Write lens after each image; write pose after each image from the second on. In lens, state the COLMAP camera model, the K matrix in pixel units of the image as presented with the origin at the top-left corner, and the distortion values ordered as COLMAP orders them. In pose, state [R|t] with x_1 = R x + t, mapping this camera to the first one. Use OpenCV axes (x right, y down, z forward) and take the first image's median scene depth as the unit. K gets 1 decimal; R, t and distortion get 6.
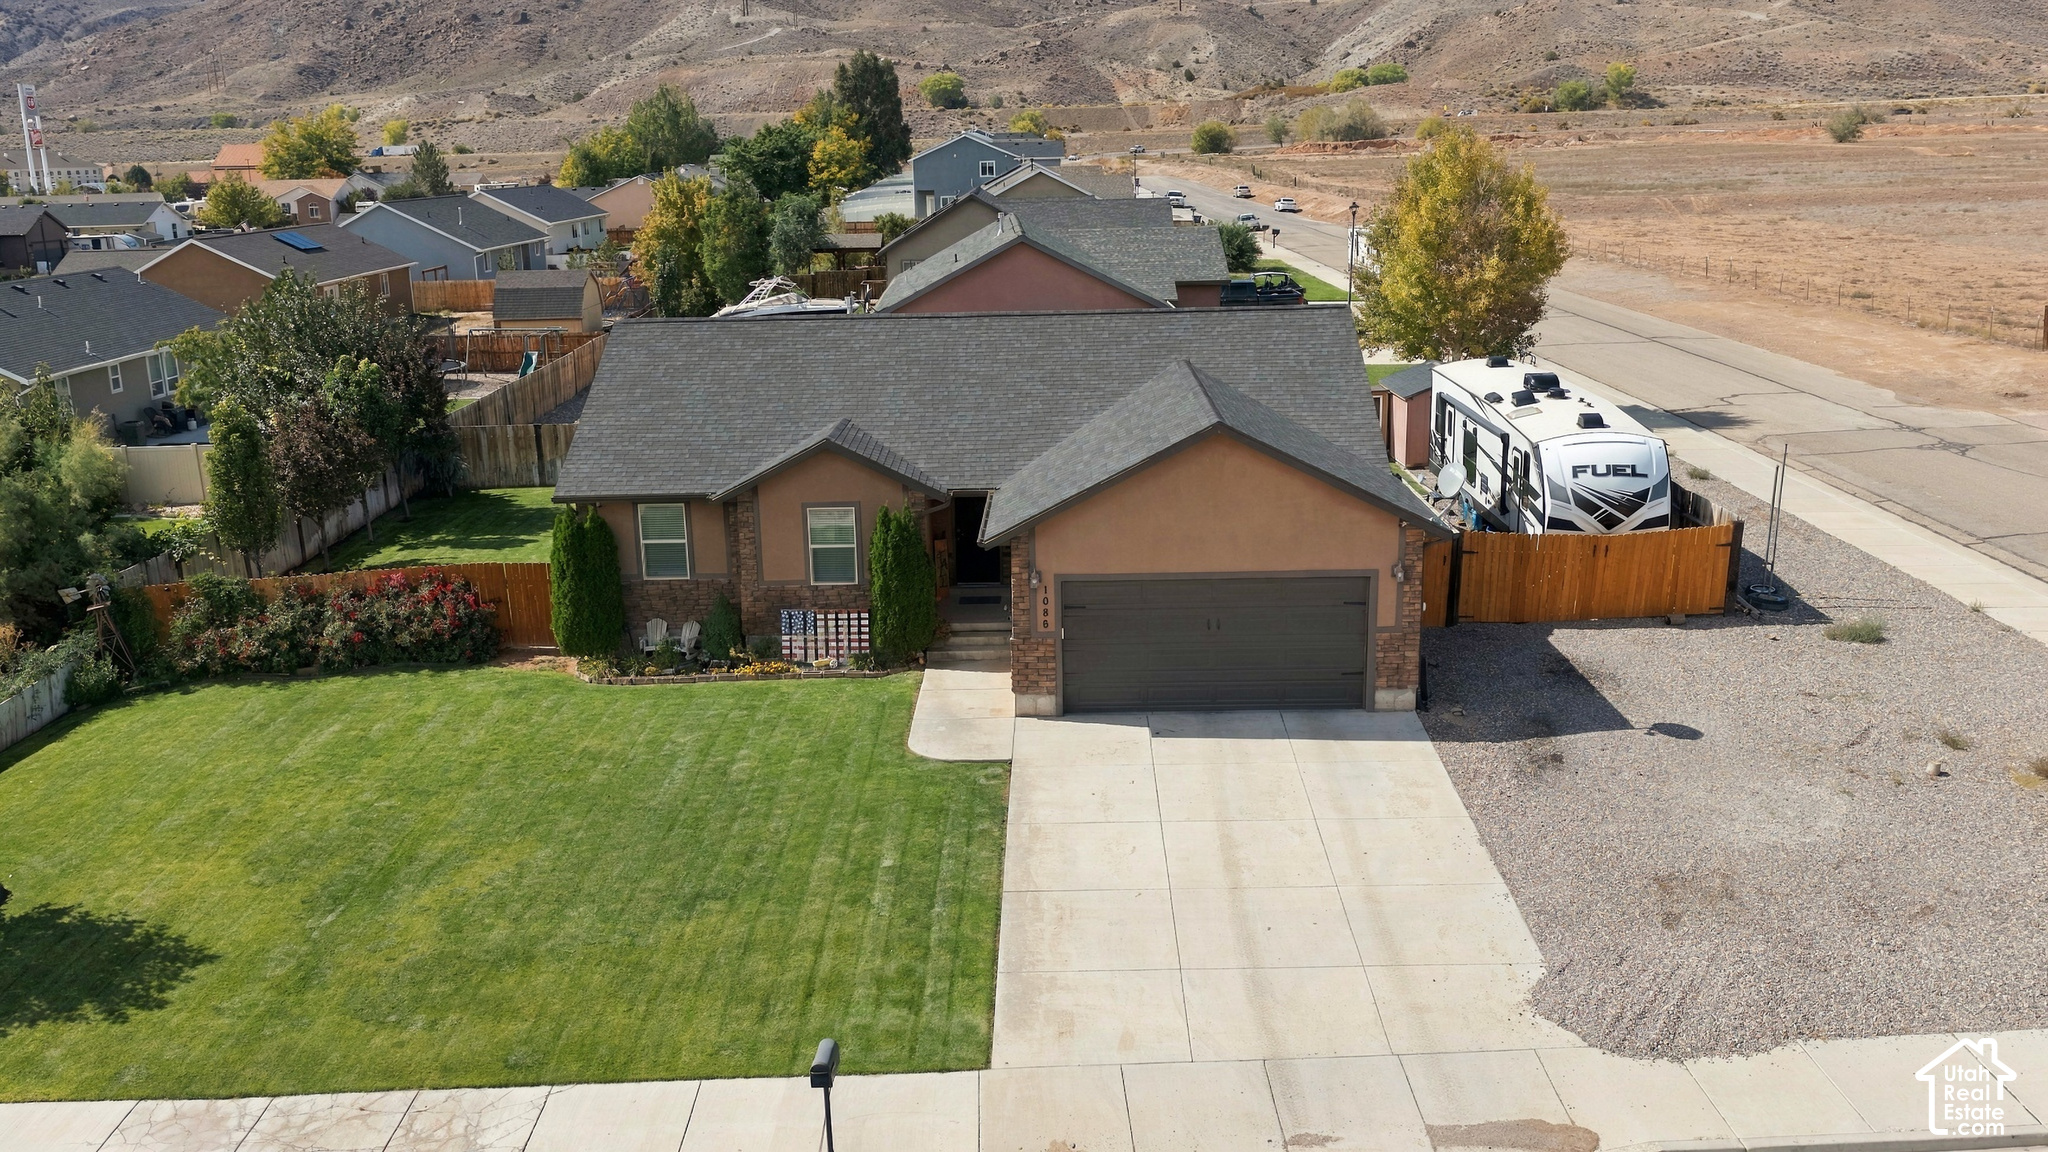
lens RADIAL K [[1694.8, 0, 1020.5], [0, 1694.8, 581.9], [0, 0, 1]] dist [0.023967, -0.054466]
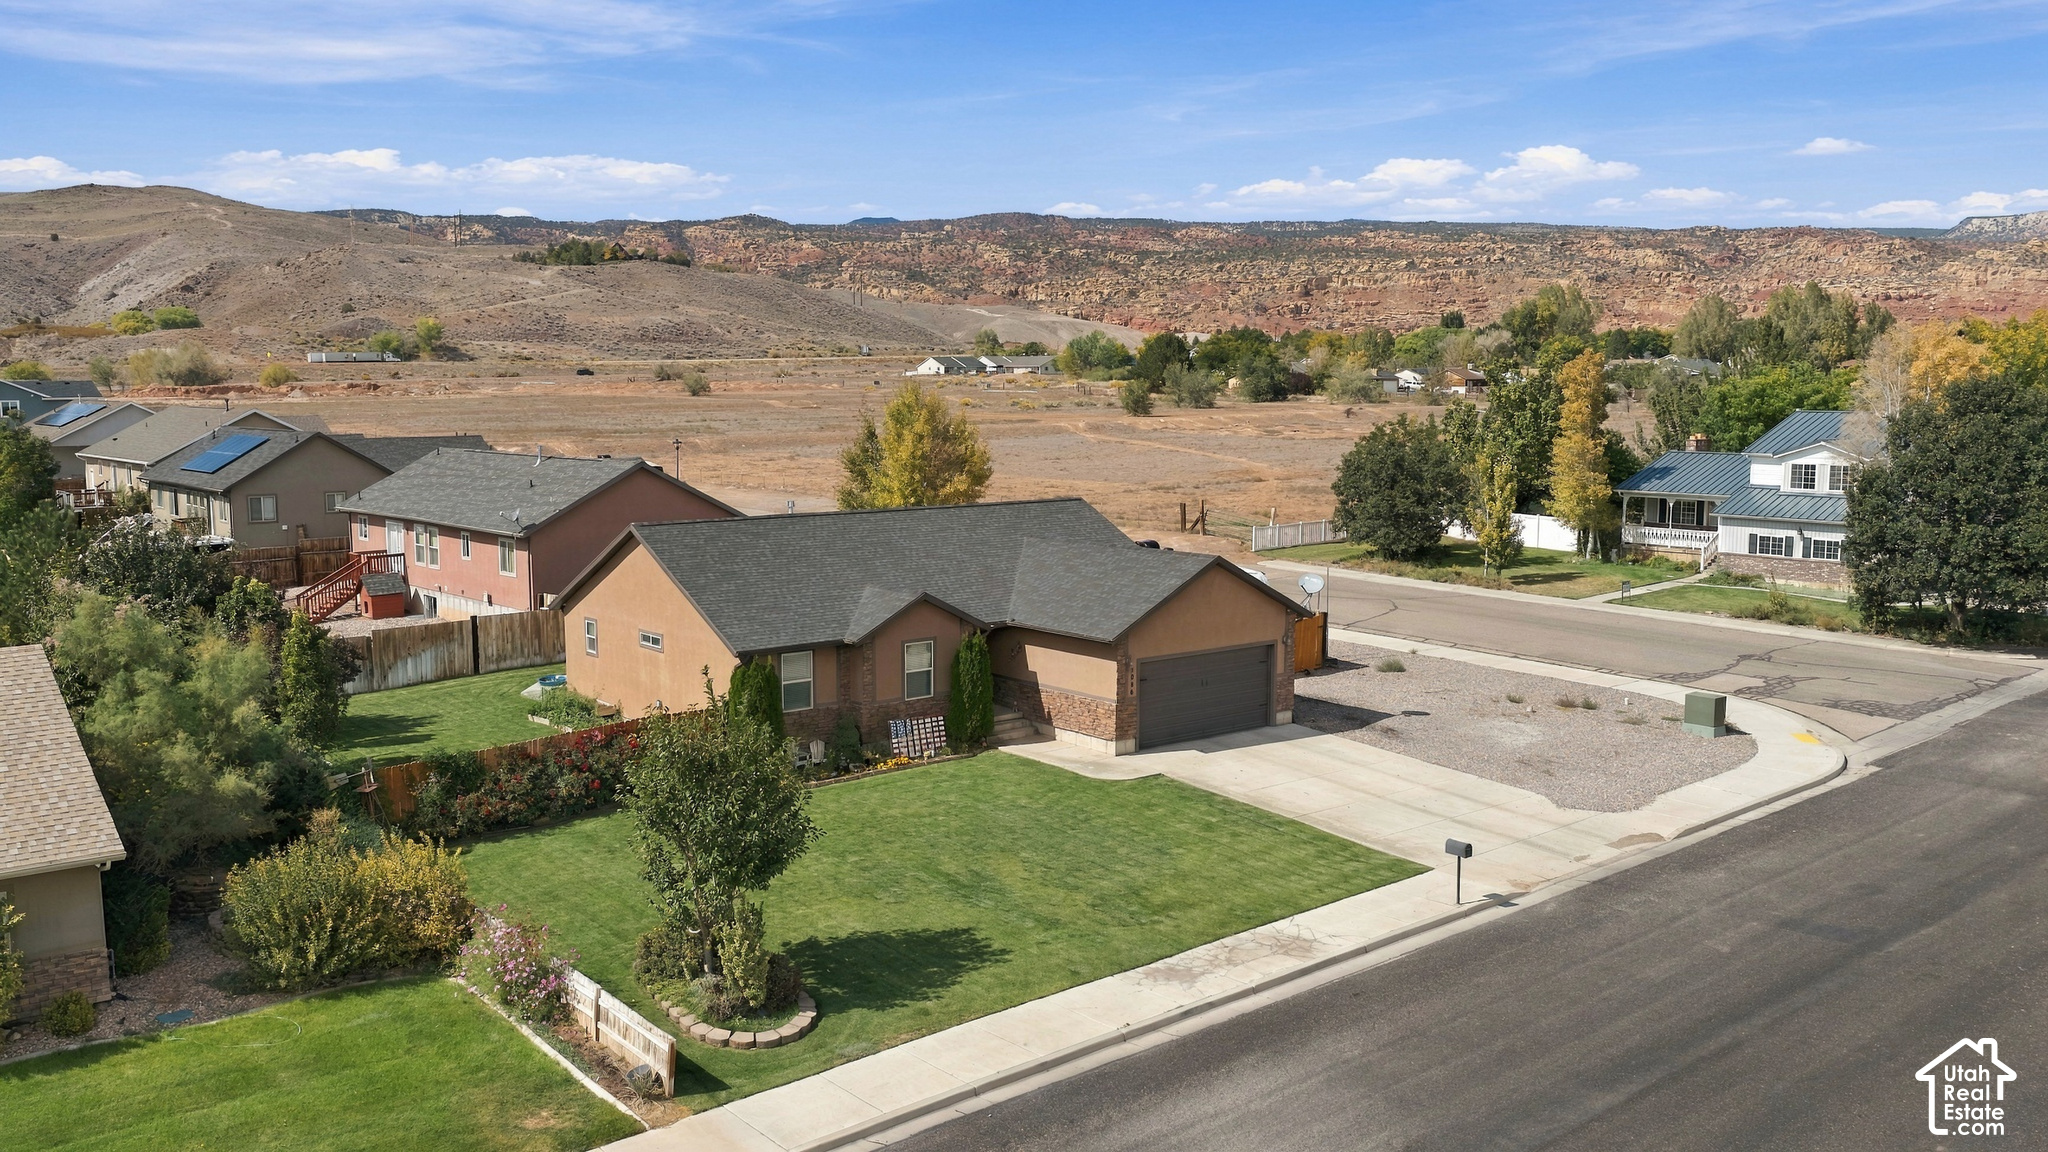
lens RADIAL K [[1694.8, 0, 1020.5], [0, 1694.8, 581.9], [0, 0, 1]] dist [0.023967, -0.054466]
pose [[0.764888, -0.054795, 0.641828, -0.932813], [0.144903, 0.985475, -0.088553, 0.042187], [-0.627653, 0.160736, 0.761719, -0.124111]]
